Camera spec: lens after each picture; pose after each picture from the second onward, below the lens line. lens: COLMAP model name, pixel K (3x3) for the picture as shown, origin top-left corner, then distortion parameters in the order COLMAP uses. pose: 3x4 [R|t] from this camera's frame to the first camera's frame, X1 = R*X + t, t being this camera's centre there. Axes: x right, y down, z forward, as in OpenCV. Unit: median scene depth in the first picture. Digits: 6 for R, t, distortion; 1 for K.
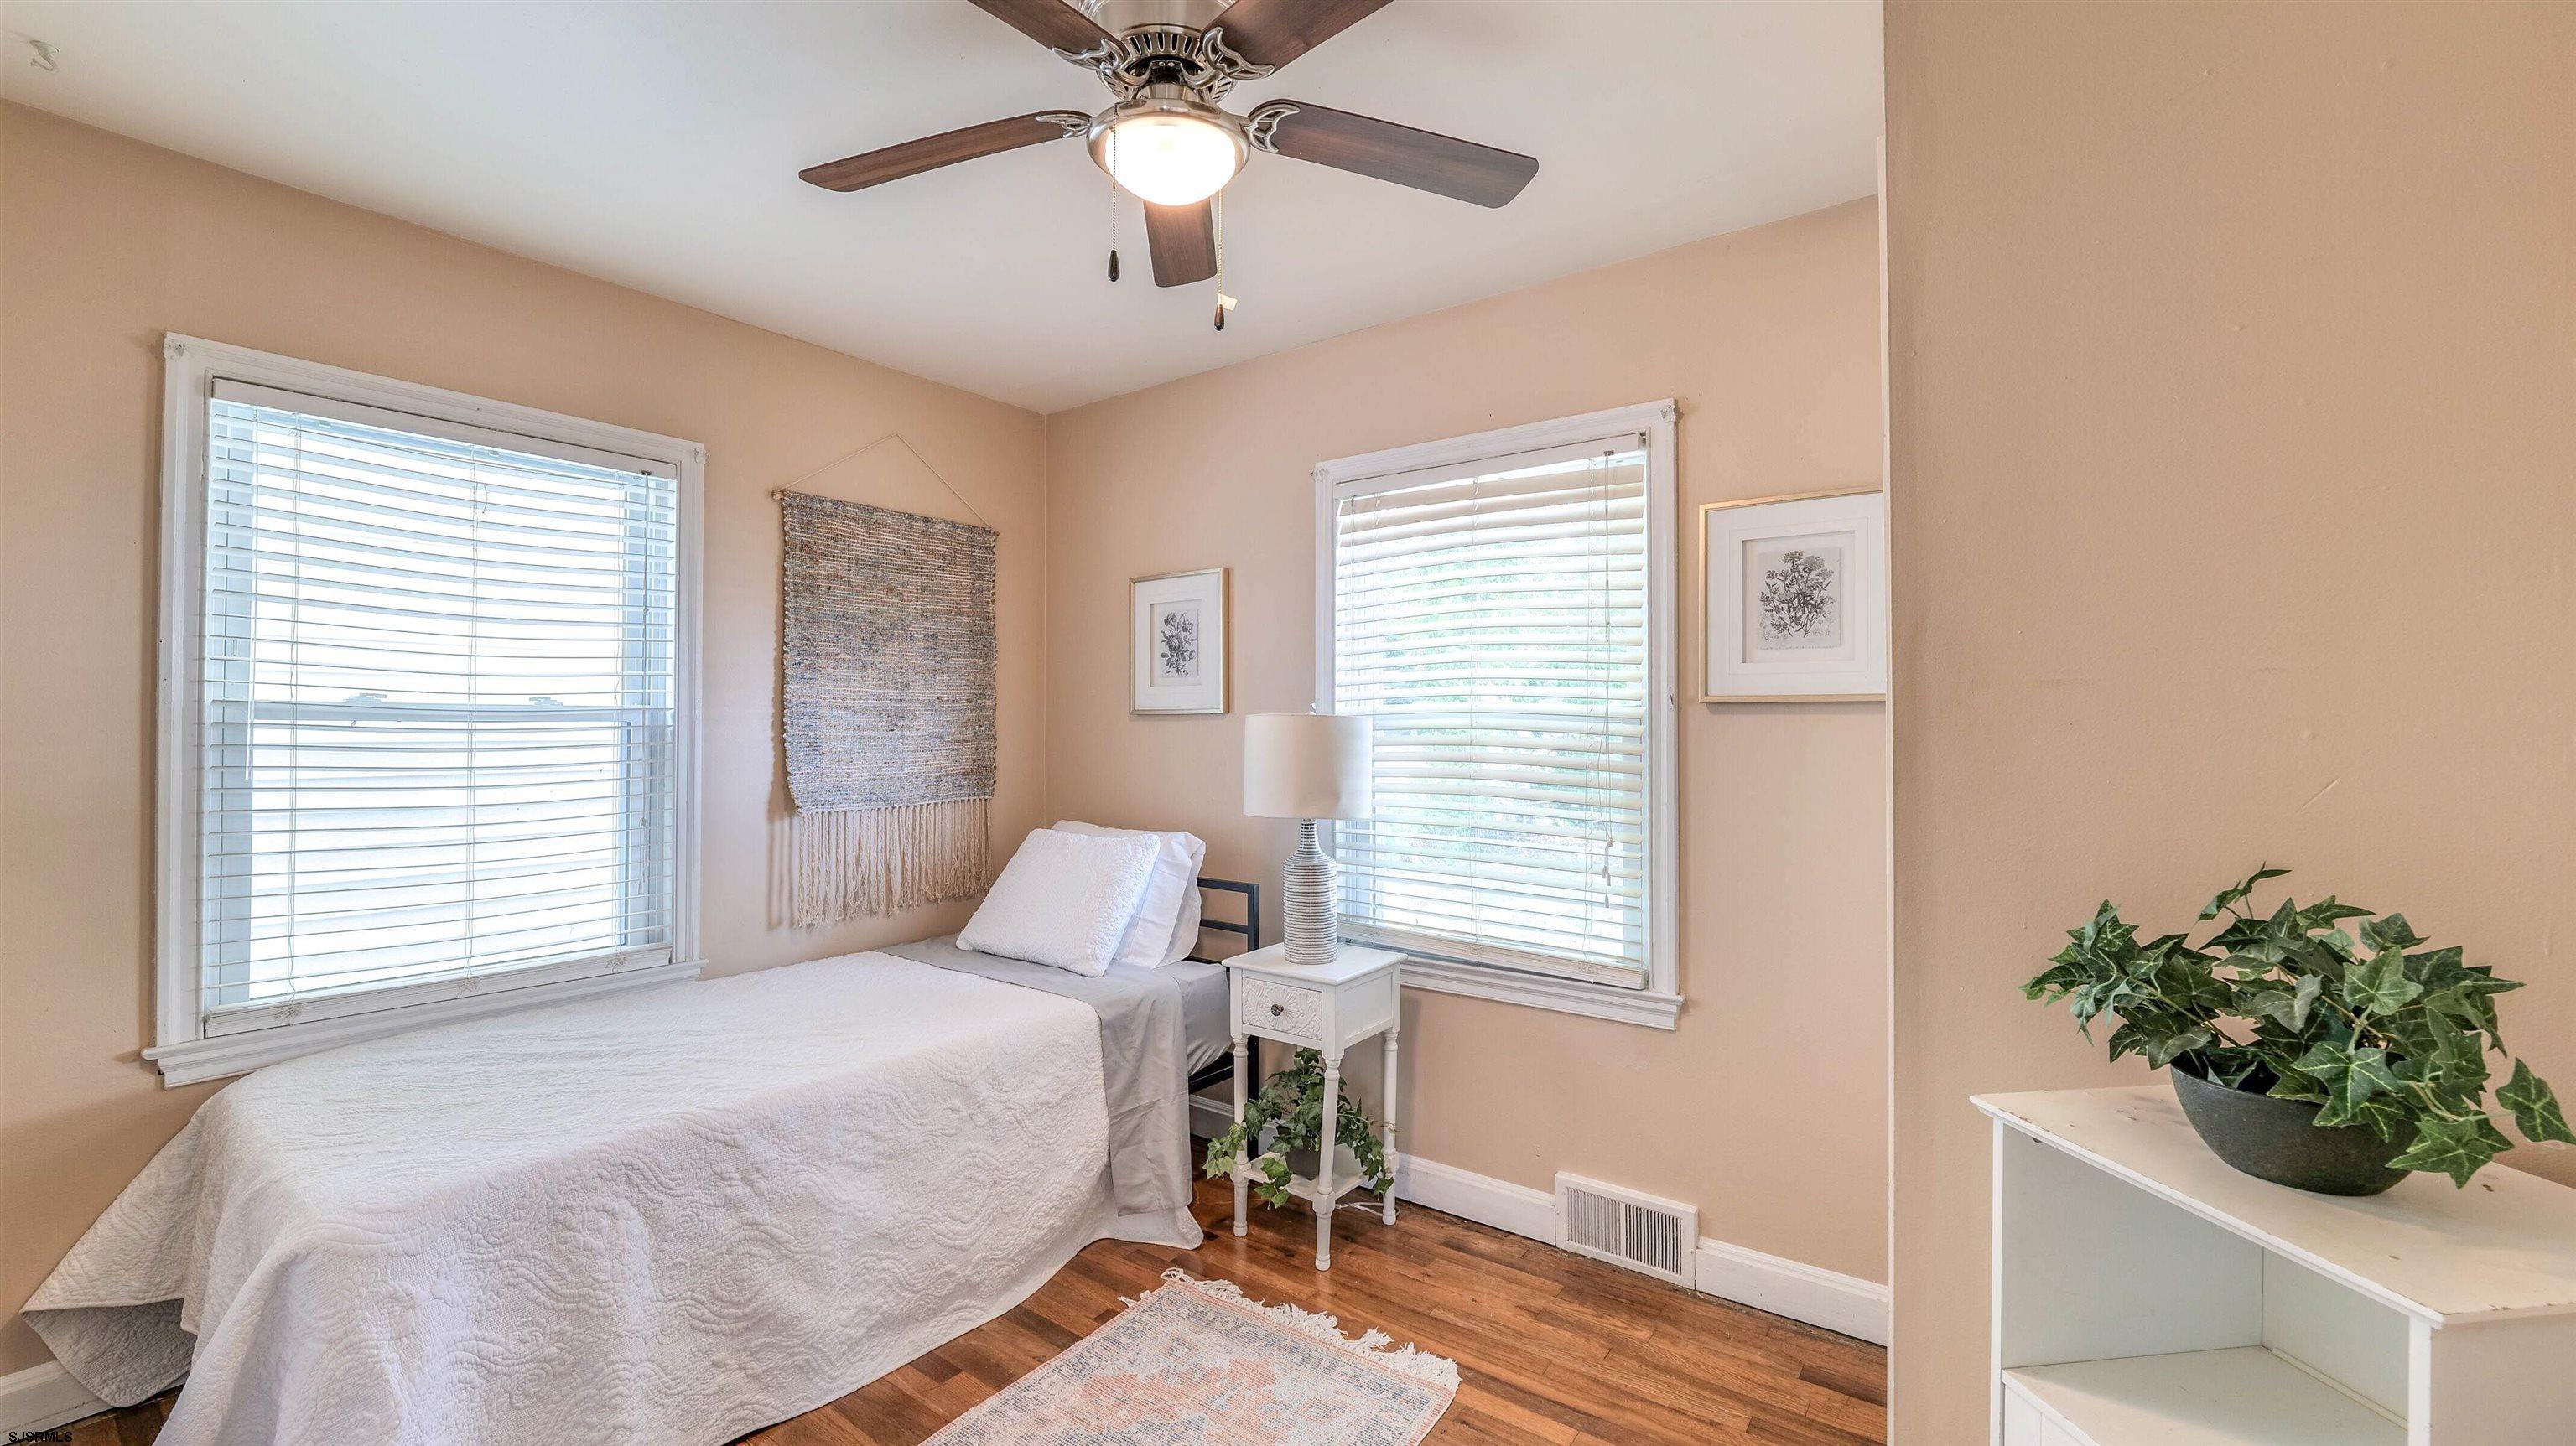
lens RADIAL K [[1043.8, 0, 1288.0], [0, 1043.8, 723.0], [0, 0, 1]] dist [-0.000327, 0.000054]
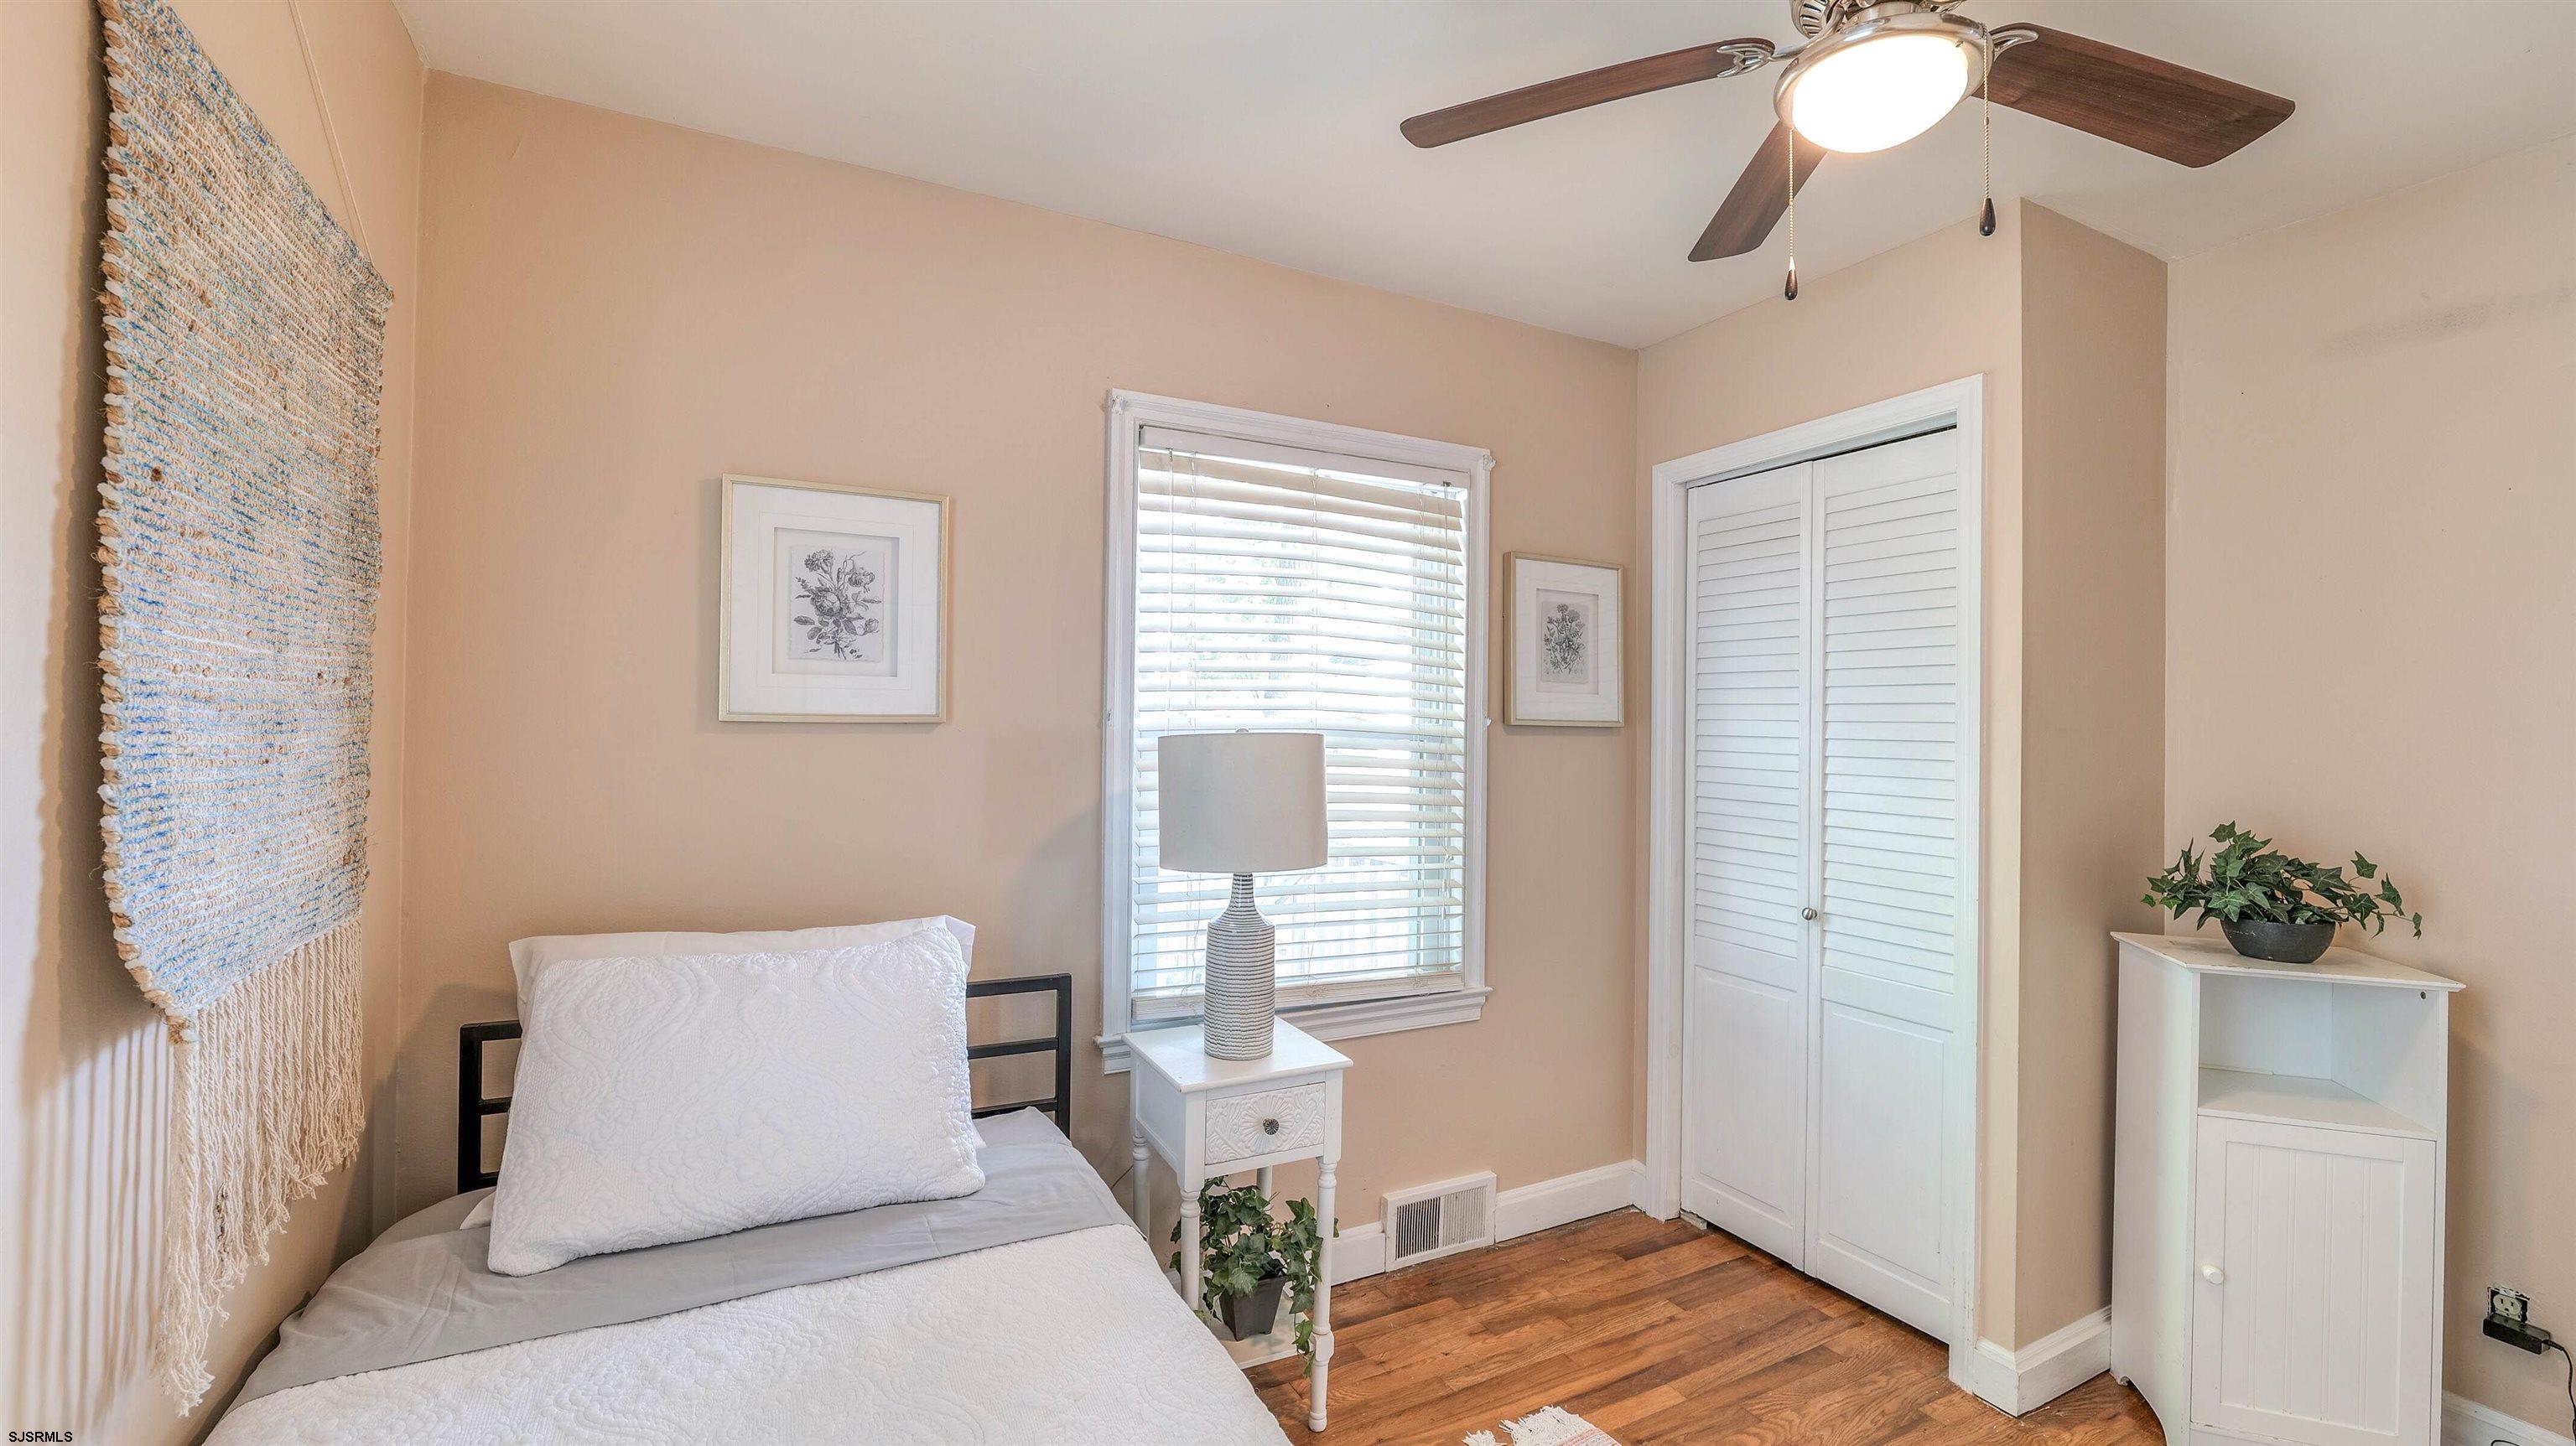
lens RADIAL K [[1043.8, 0, 1288.0], [0, 1043.8, 723.0], [0, 0, 1]] dist [-0.000327, 0.000054]
pose [[0.443222, 0.010245, 0.896353, -0.704264], [-0.012779, 0.999905, -0.005110, -0.011721], [-0.896321, -0.009190, 0.443311, 0.681401]]
